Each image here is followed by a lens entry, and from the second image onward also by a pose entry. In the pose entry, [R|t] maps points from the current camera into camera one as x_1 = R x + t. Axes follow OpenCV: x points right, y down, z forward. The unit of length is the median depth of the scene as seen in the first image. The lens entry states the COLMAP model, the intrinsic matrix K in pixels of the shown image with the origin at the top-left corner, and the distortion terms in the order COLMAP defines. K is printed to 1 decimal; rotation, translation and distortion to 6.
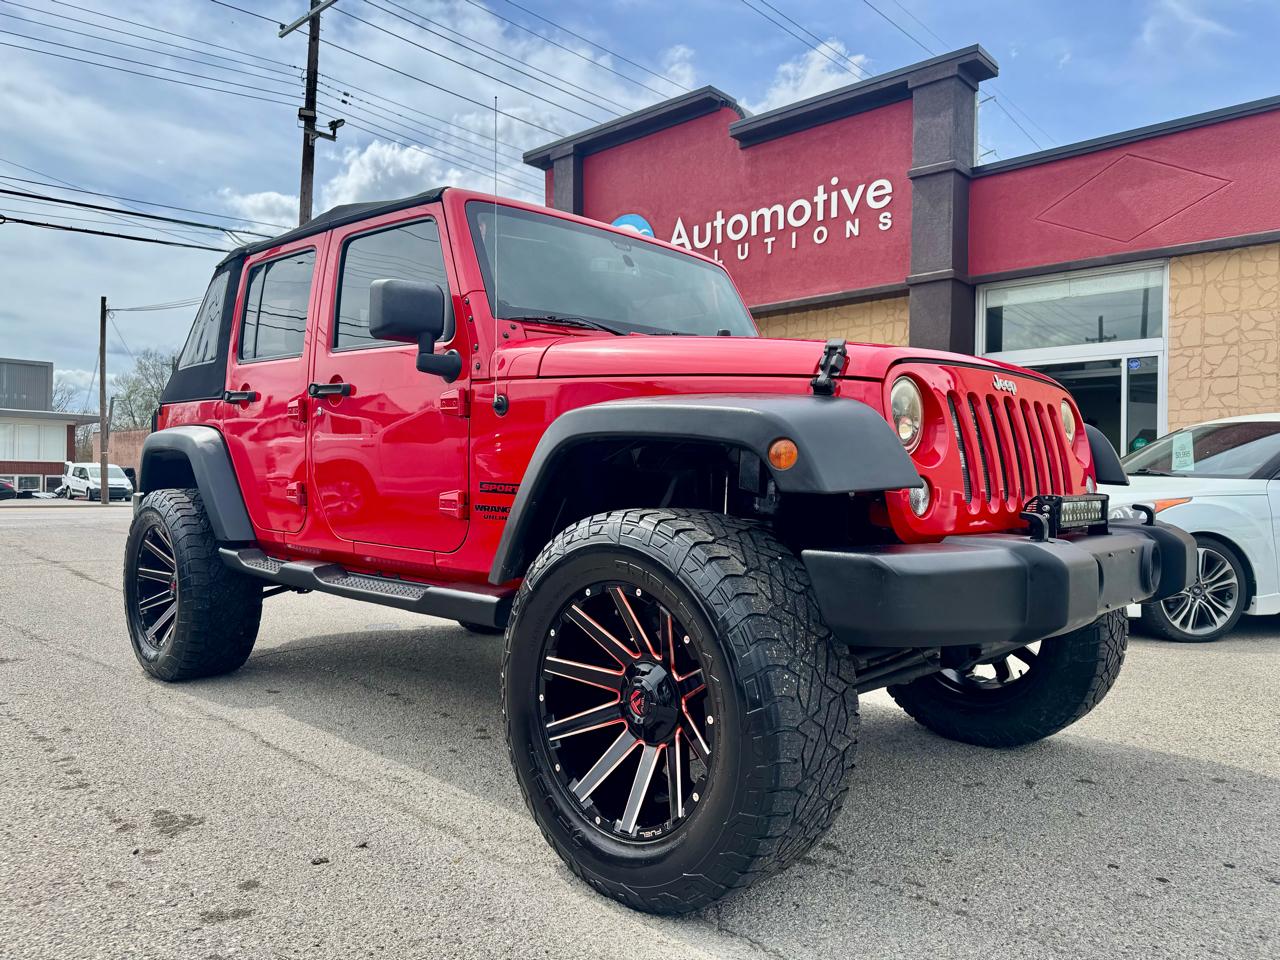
lens RADIAL K [[912.7, 0, 639.4], [0, 912.7, 483.5], [0, 0, 1]] dist [0.030508, -0.036848]
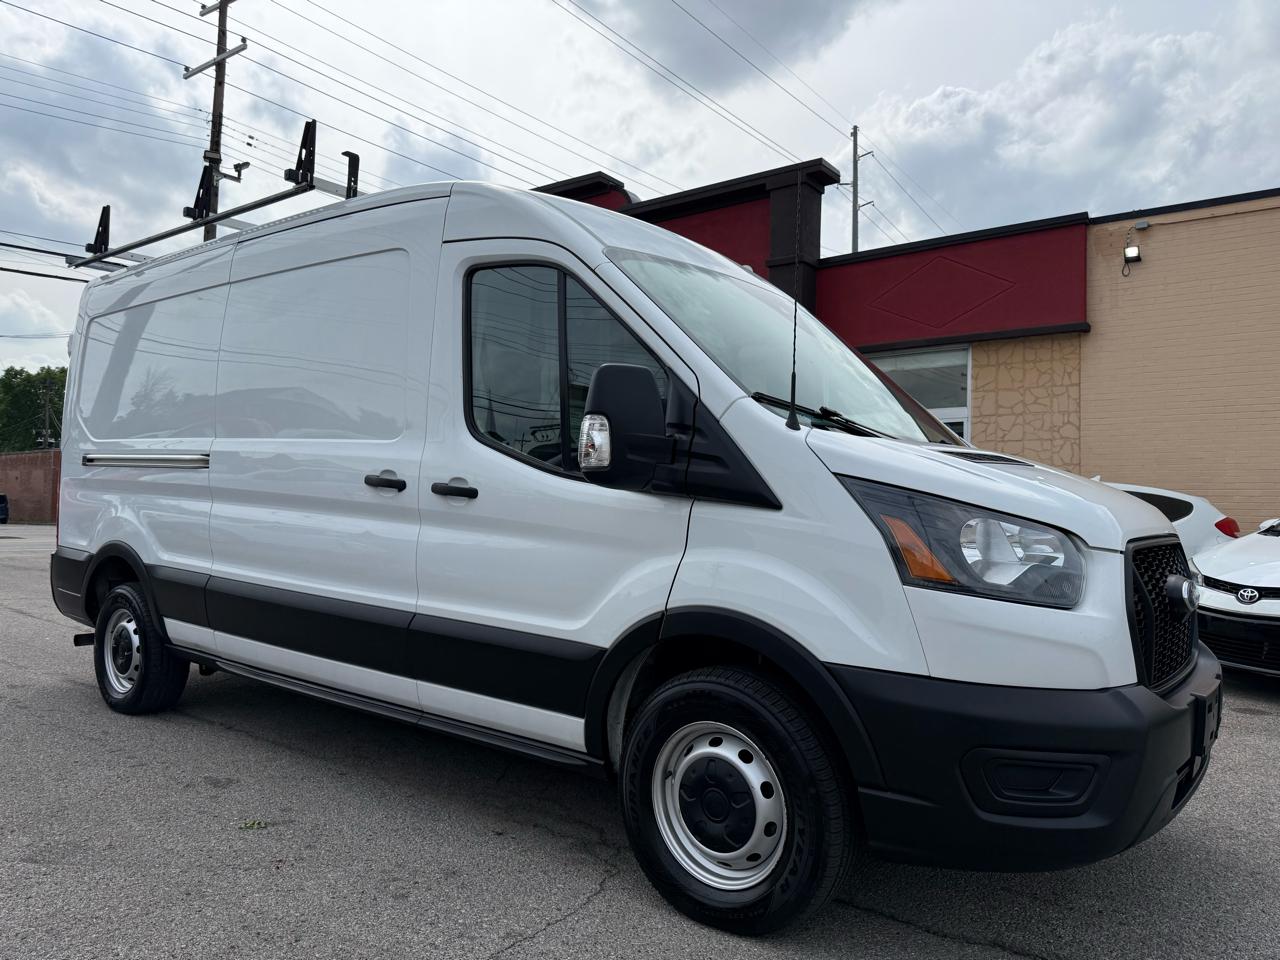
lens RADIAL K [[926.4, 0, 644.1], [0, 926.4, 477.9], [0, 0, 1]] dist [0.044725, -0.049107]
pose [[0.993817, 0.004633, 0.110935, 0.005394], [-0.001124, 0.999498, -0.031666, -0.021529], [-0.111026, 0.031346, 0.993323, -0.152663]]
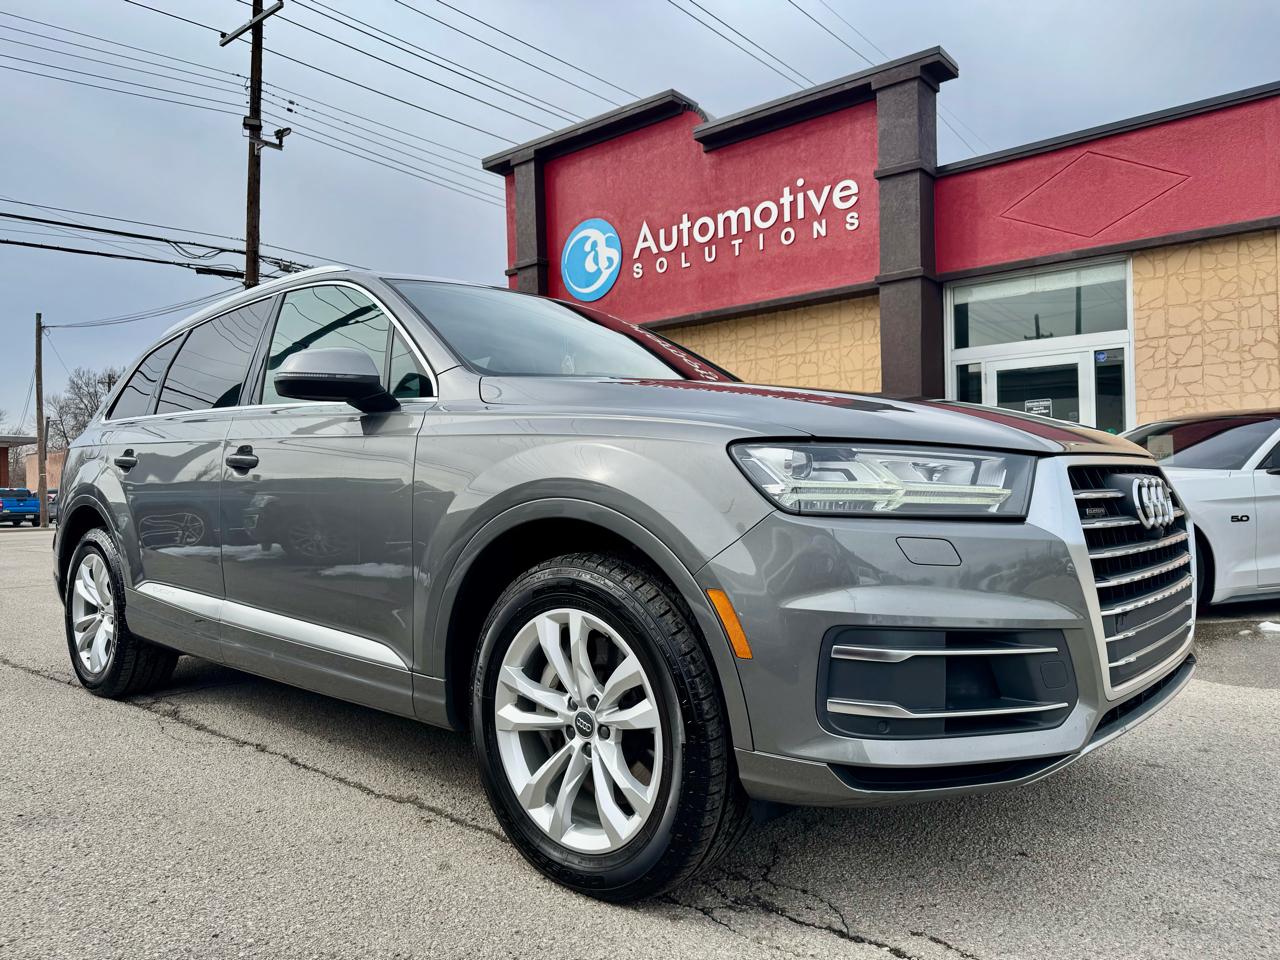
lens RADIAL K [[909.1, 0, 637.0], [0, 909.1, 480.0], [0, 0, 1]] dist [0.038380, -0.046228]
pose [[0.998070, -0.029282, 0.054755, -0.032339], [0.029895, 0.999499, -0.010408, 0.002581], [-0.054422, 0.012024, 0.998446, 0.010126]]
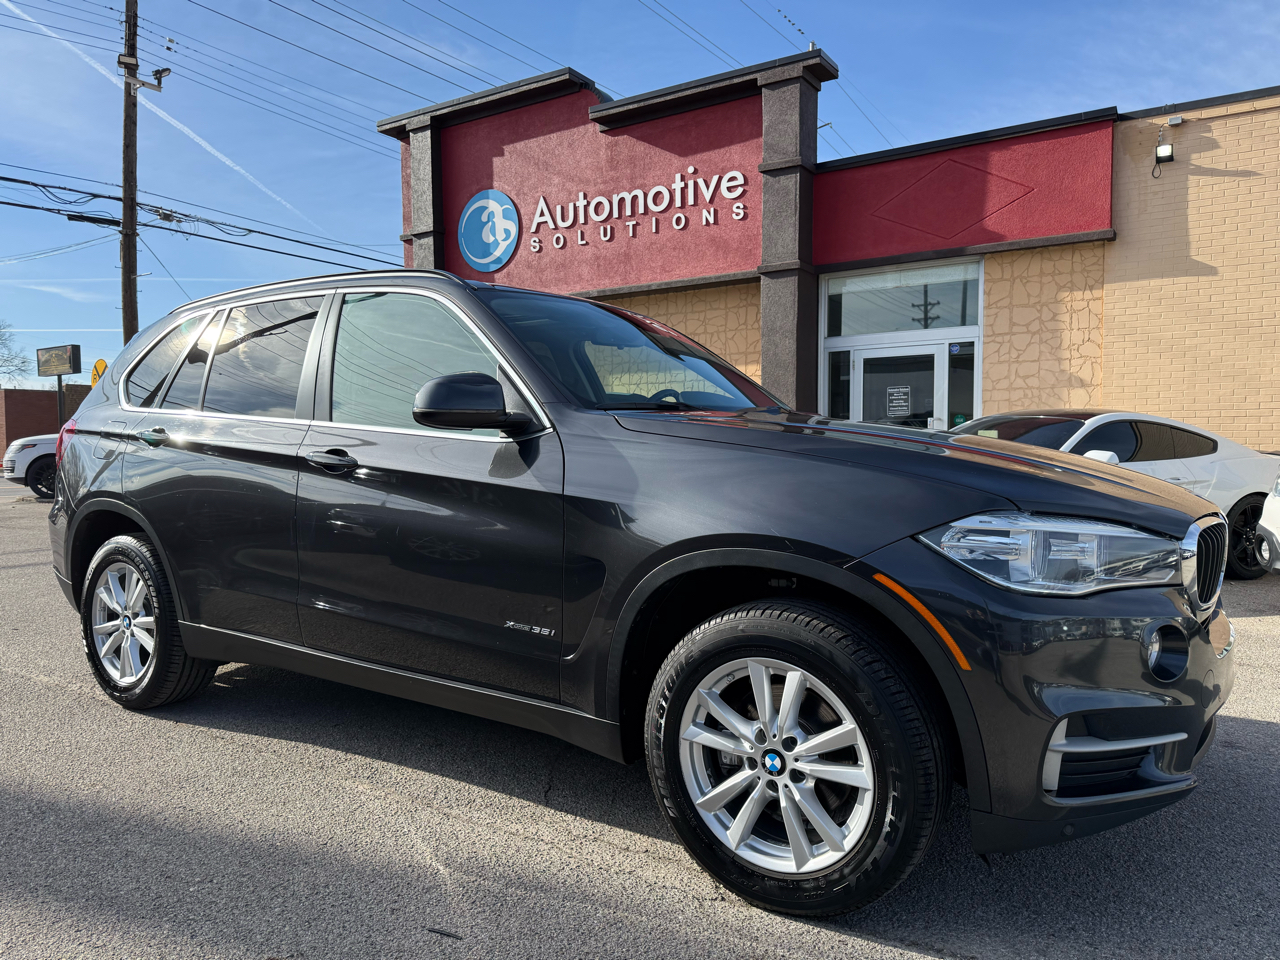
lens RADIAL K [[916.1, 0, 643.5], [0, 916.1, 484.1], [0, 0, 1]] dist [0.033513, -0.038316]
pose [[0.985731, -0.023757, 0.166642, -0.026249], [0.016207, 0.998786, 0.046519, -0.019740], [-0.167545, -0.043155, 0.984919, -0.048593]]
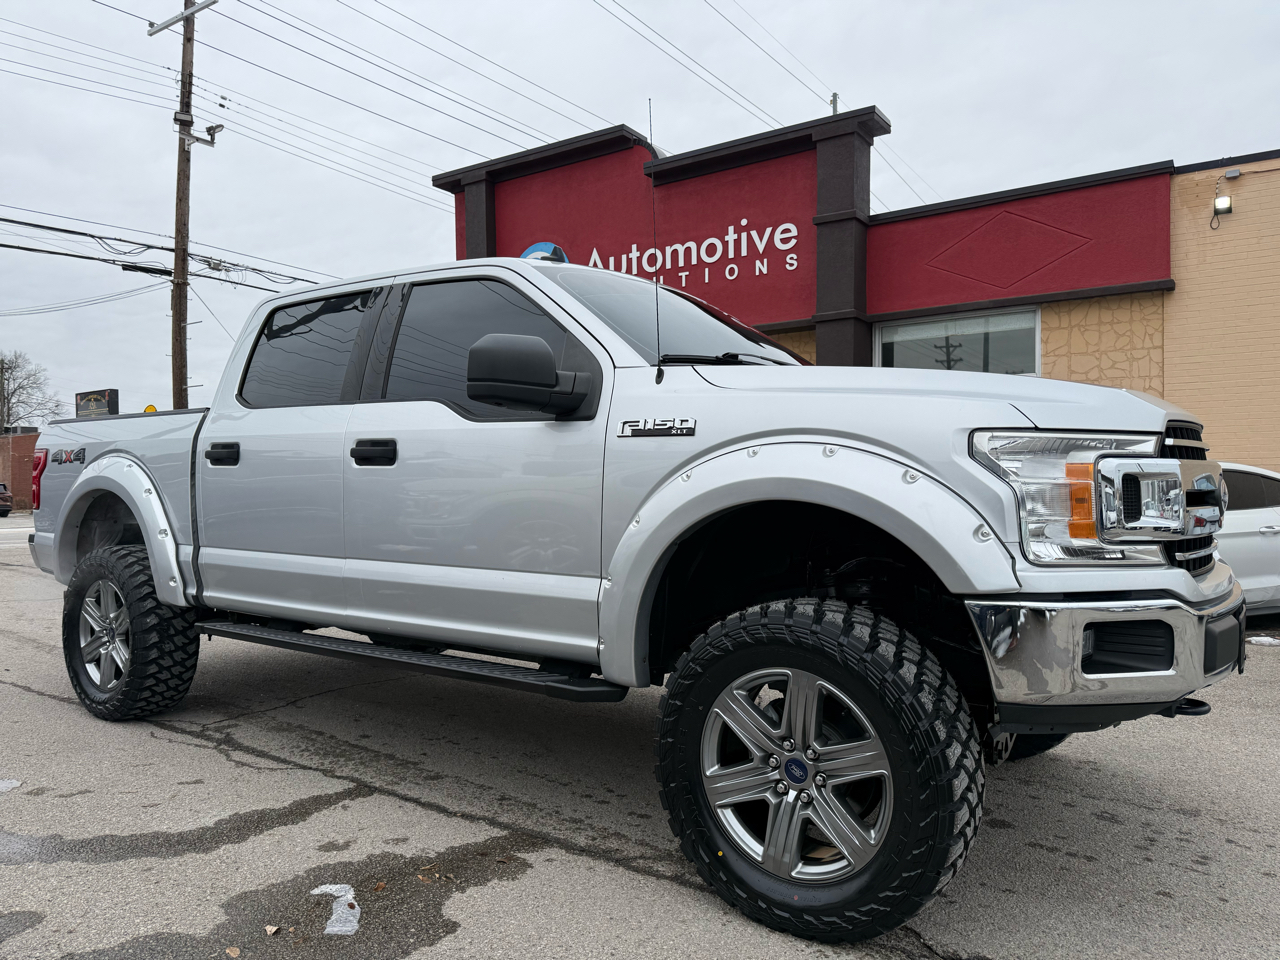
lens RADIAL K [[910.0, 0, 642.2], [0, 910.0, 486.2], [0, 0, 1]] dist [0.071146, -0.093460]
pose [[0.988512, -0.016656, 0.150223, -0.075675], [0.016262, 0.999860, 0.003856, -0.026356], [-0.150267, -0.001368, 0.988645, -0.049664]]
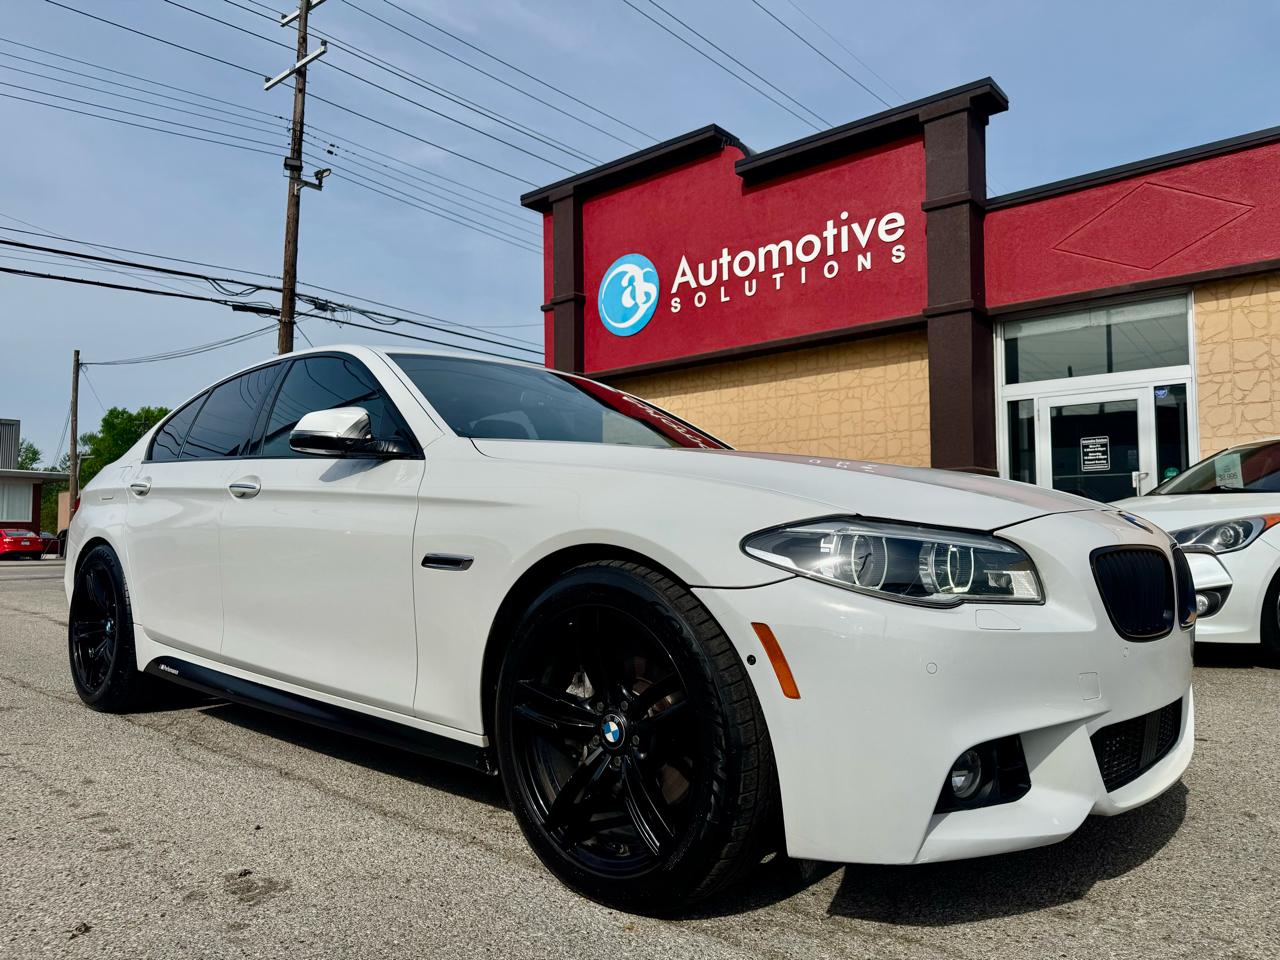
lens RADIAL K [[907.4, 0, 640.6], [0, 907.4, 485.2], [0, 0, 1]] dist [0.037556, -0.043959]
pose [[0.999364, -0.012221, 0.033509, -0.045685], [0.014197, 0.998135, -0.059377, 0.017207], [-0.032721, 0.059815, 0.997673, 0.042265]]
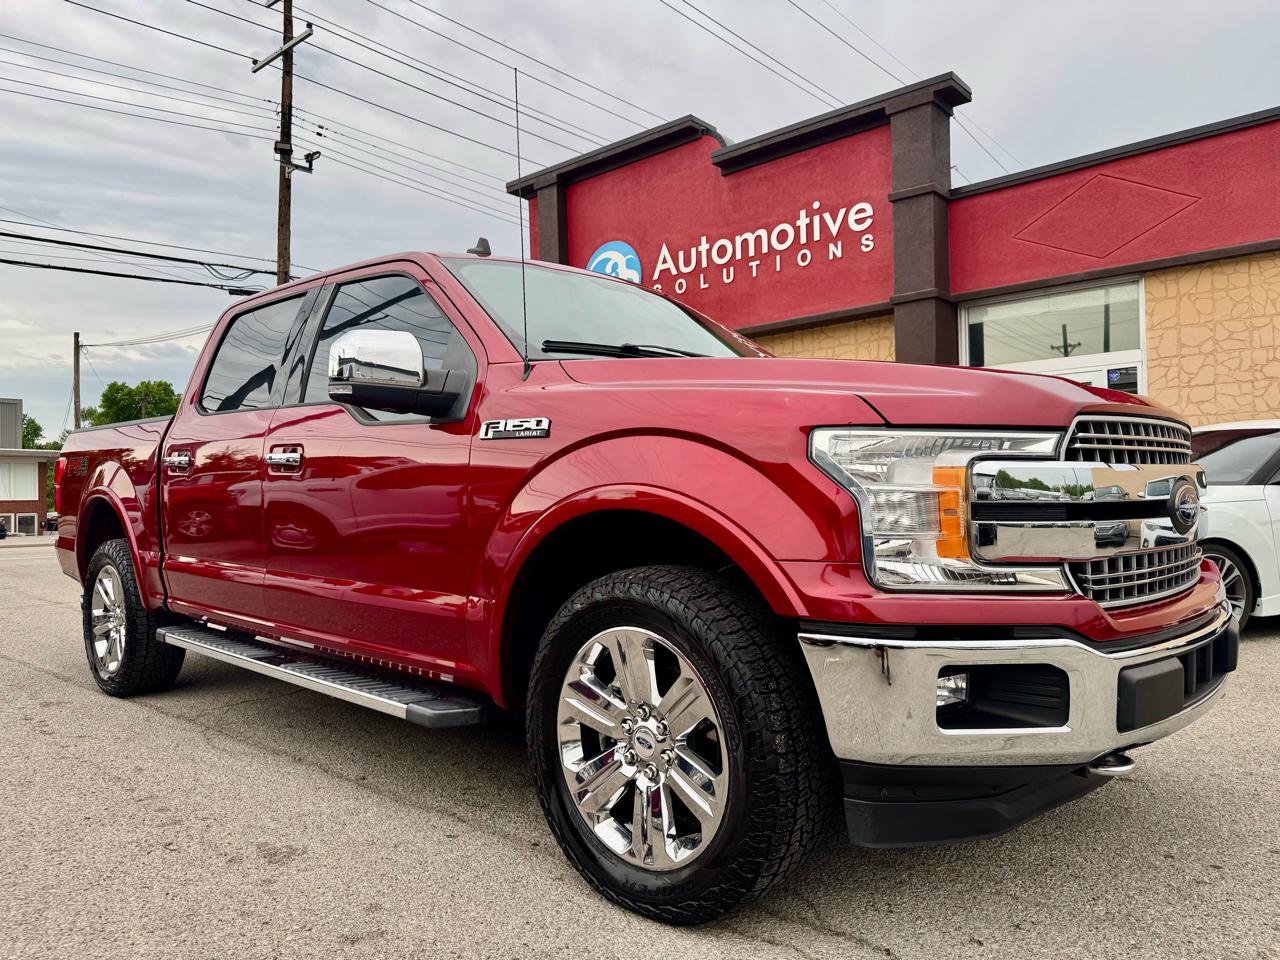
lens RADIAL K [[910.7, 0, 636.8], [0, 910.7, 484.2], [0, 0, 1]] dist [0.041372, -0.049954]
pose [[0.999139, -0.031499, 0.027005, -0.026764], [0.032017, 0.999307, -0.018976, -0.004319], [-0.026389, 0.019824, 0.999455, -0.015130]]
